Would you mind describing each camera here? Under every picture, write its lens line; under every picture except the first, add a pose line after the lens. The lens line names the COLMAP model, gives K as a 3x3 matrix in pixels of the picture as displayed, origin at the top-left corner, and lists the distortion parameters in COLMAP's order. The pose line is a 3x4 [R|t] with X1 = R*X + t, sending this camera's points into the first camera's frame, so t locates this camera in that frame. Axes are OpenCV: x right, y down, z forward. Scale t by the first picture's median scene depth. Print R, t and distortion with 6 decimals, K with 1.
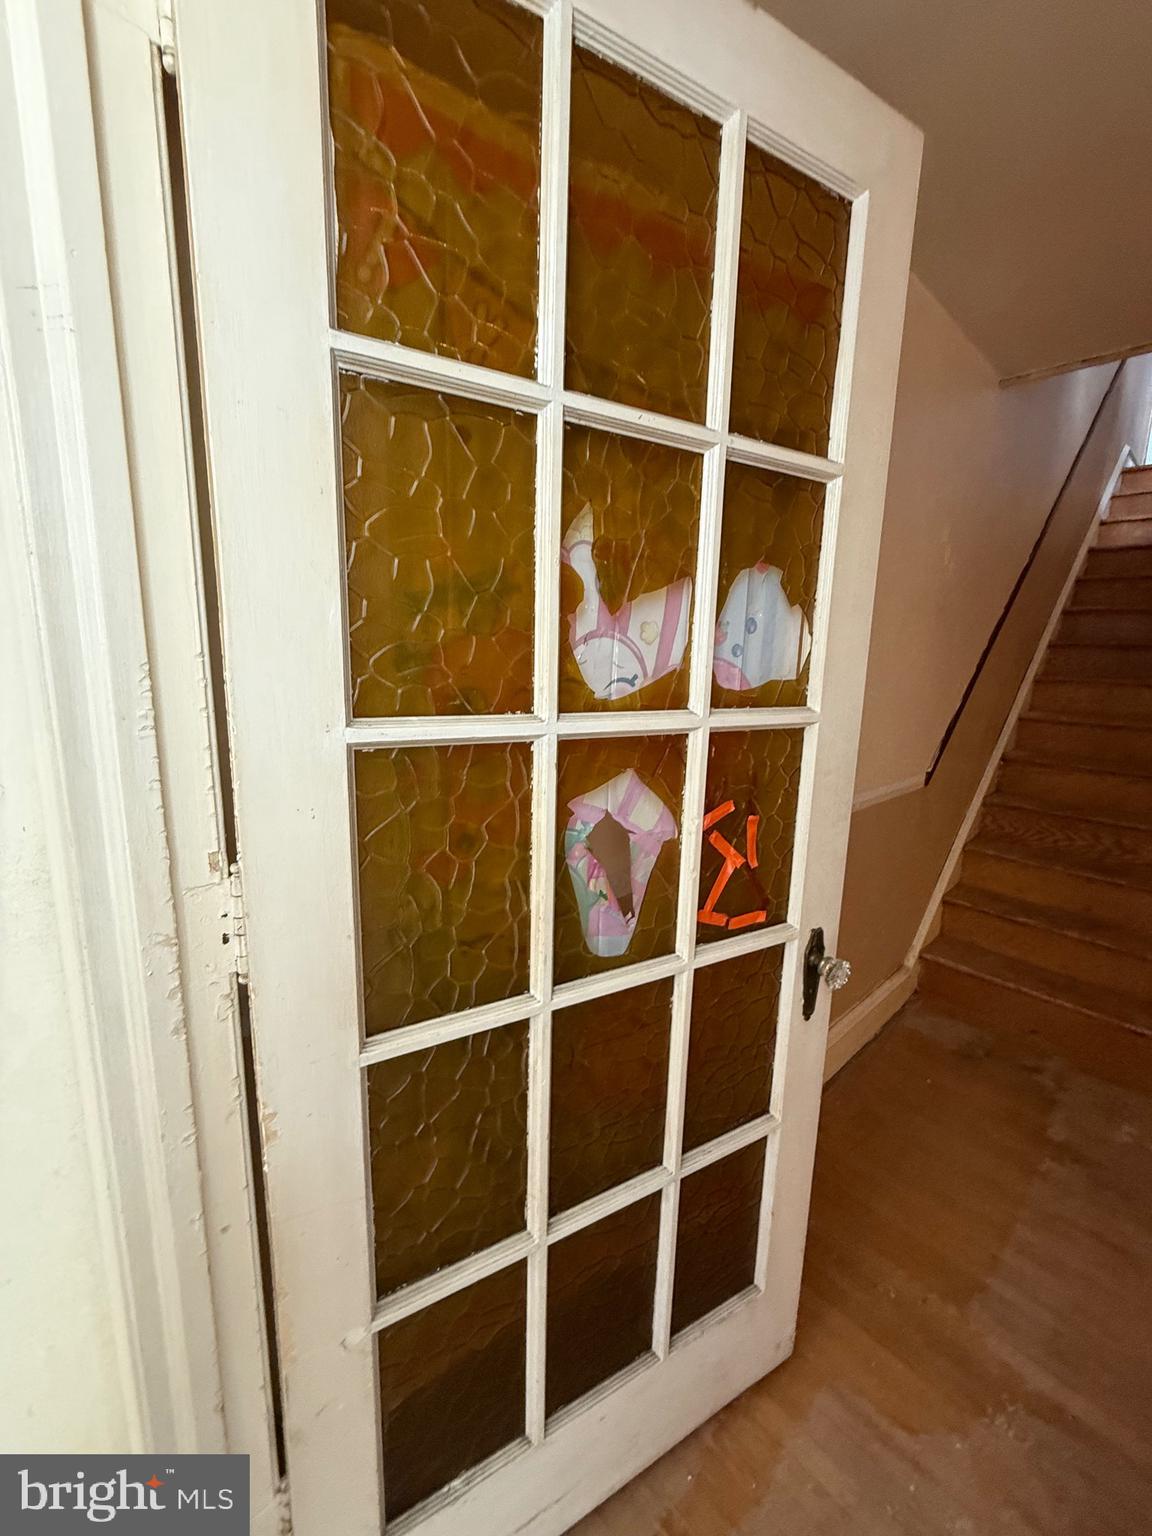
lens RADIAL K [[612.8, 0, 577.3], [0, 612.8, 763.9], [0, 0, 1]] dist [0.000303, -0.000365]
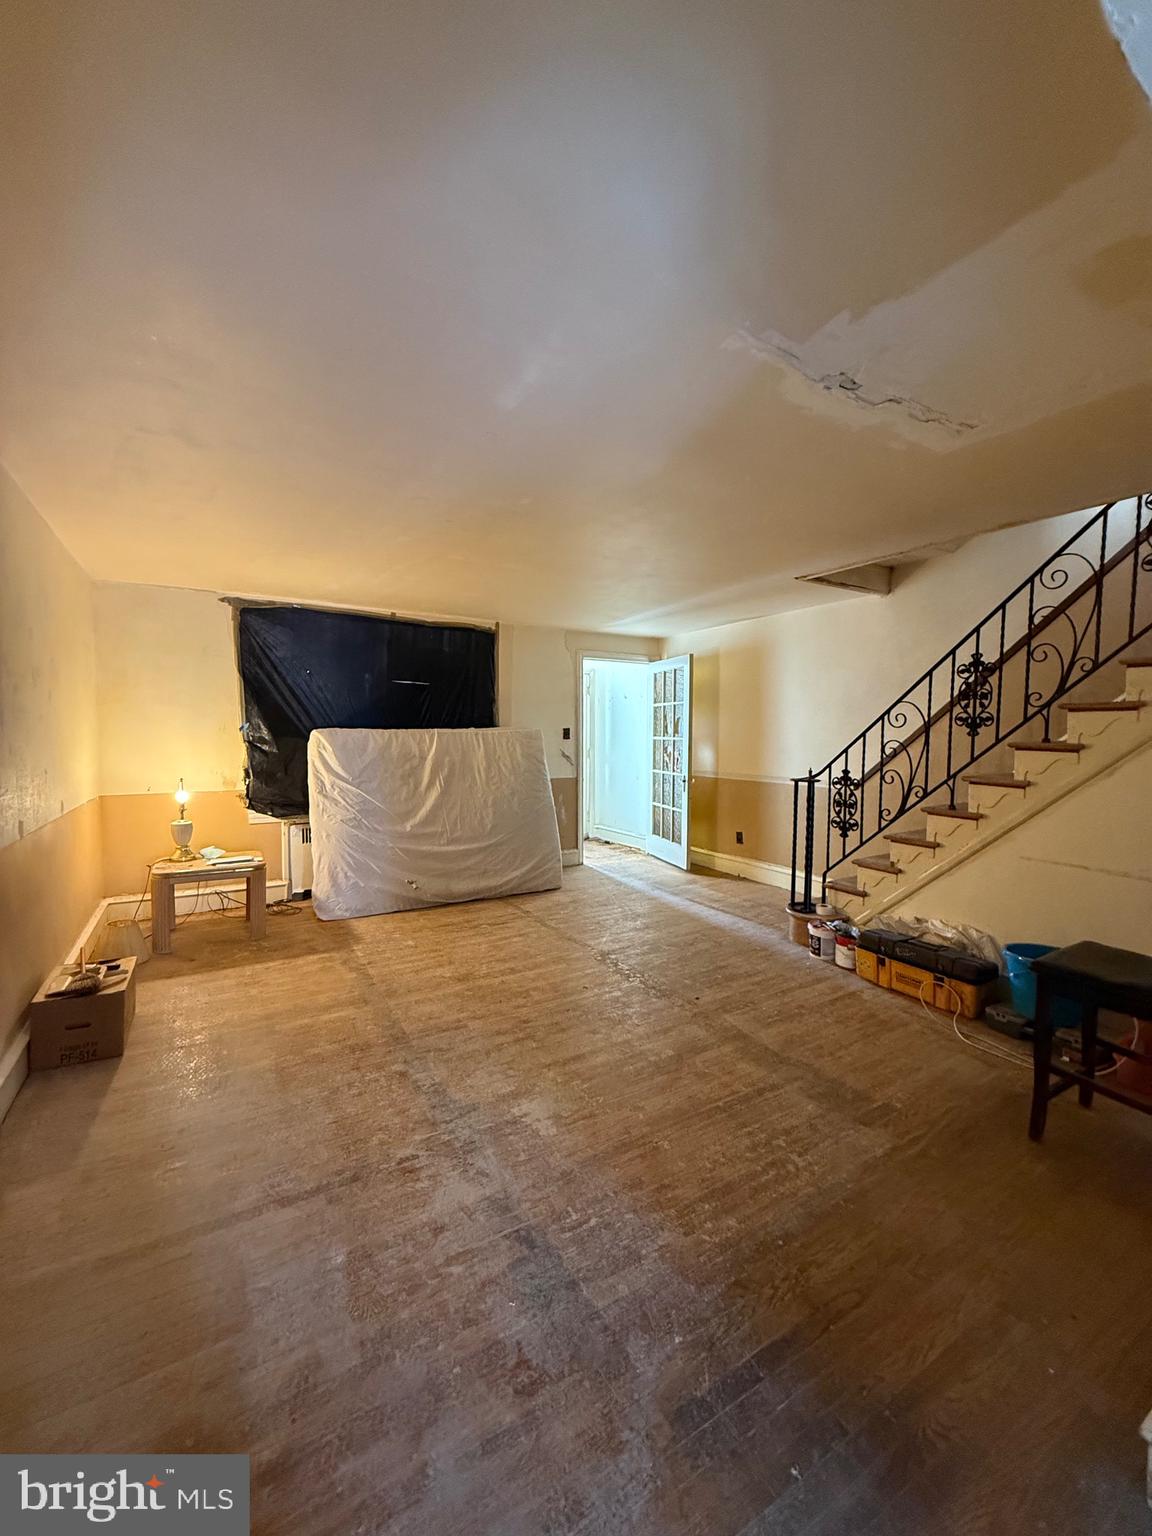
lens RADIAL K [[612.8, 0, 577.3], [0, 612.8, 763.9], [0, 0, 1]] dist [0.000303, -0.000365]
pose [[-0.206642, 0.029418, -0.977974, 2.652735], [-0.183253, 0.980696, 0.068220, -0.018553], [0.961102, 0.193314, -0.197262, 0.481660]]
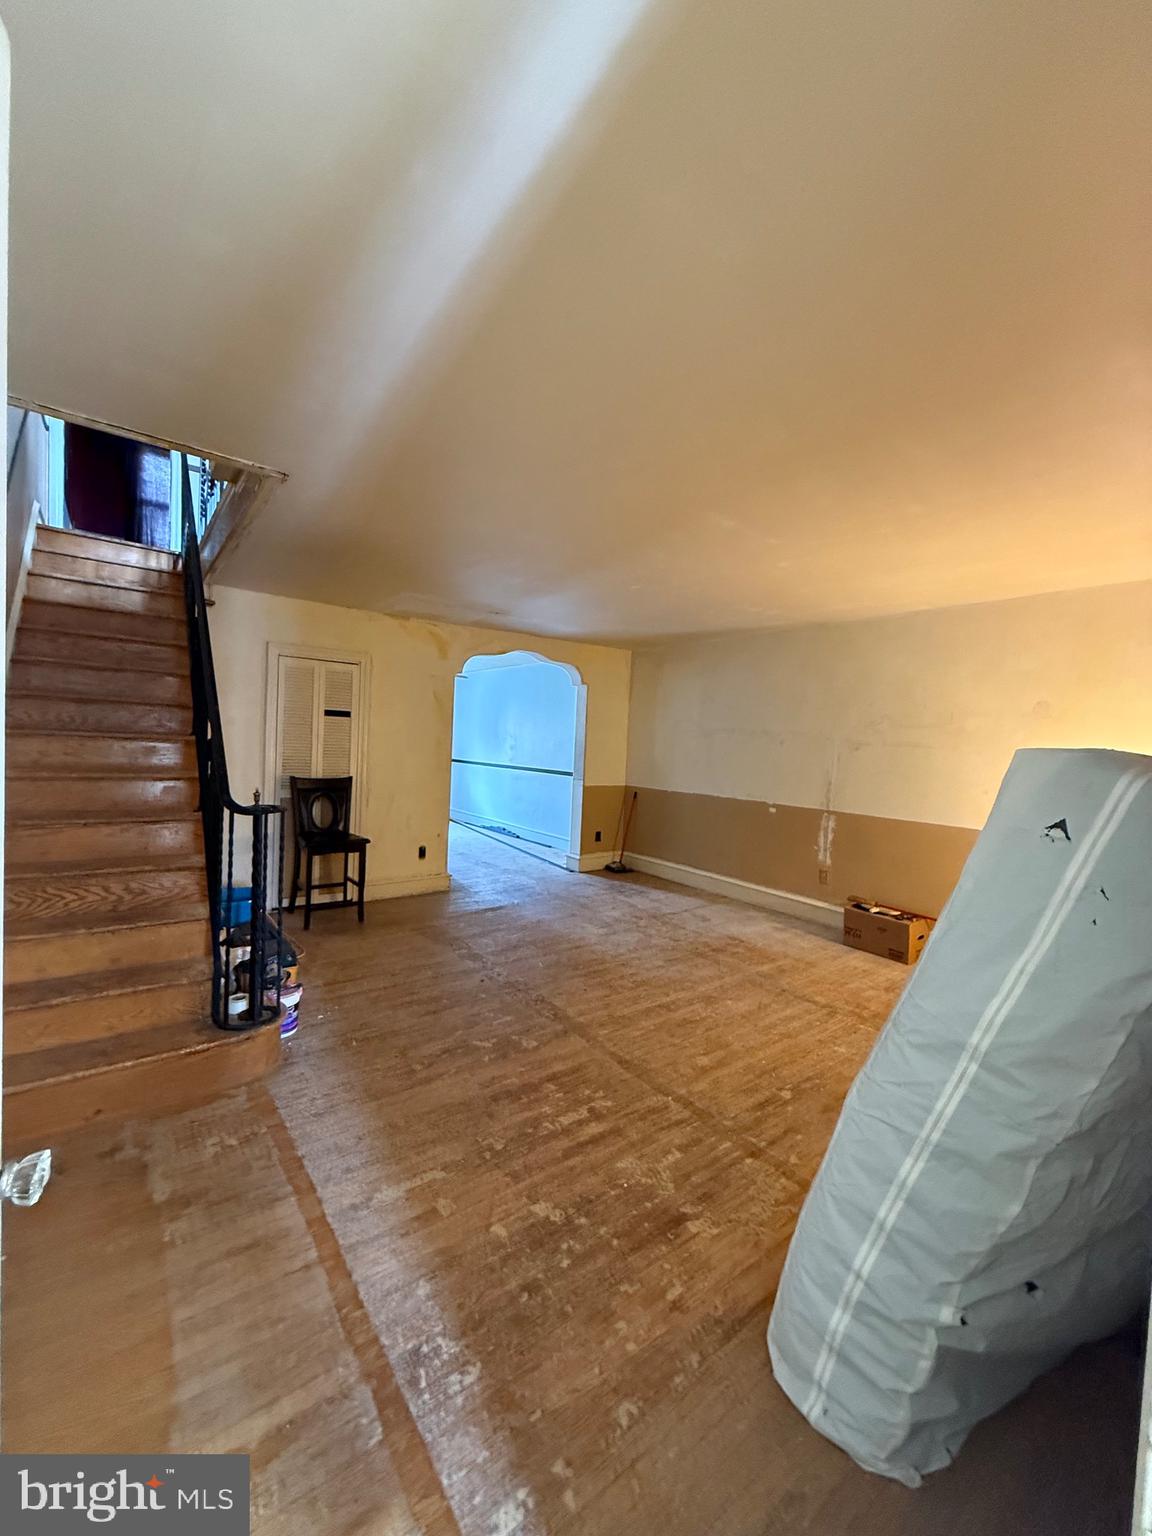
lens RADIAL K [[612.8, 0, 577.3], [0, 612.8, 763.9], [0, 0, 1]] dist [0.000303, -0.000365]
pose [[0.106478, -0.056536, 0.992706, -0.062601], [0.136964, 0.989699, 0.041674, -0.021282], [-0.984837, 0.131528, 0.113124, 0.112248]]
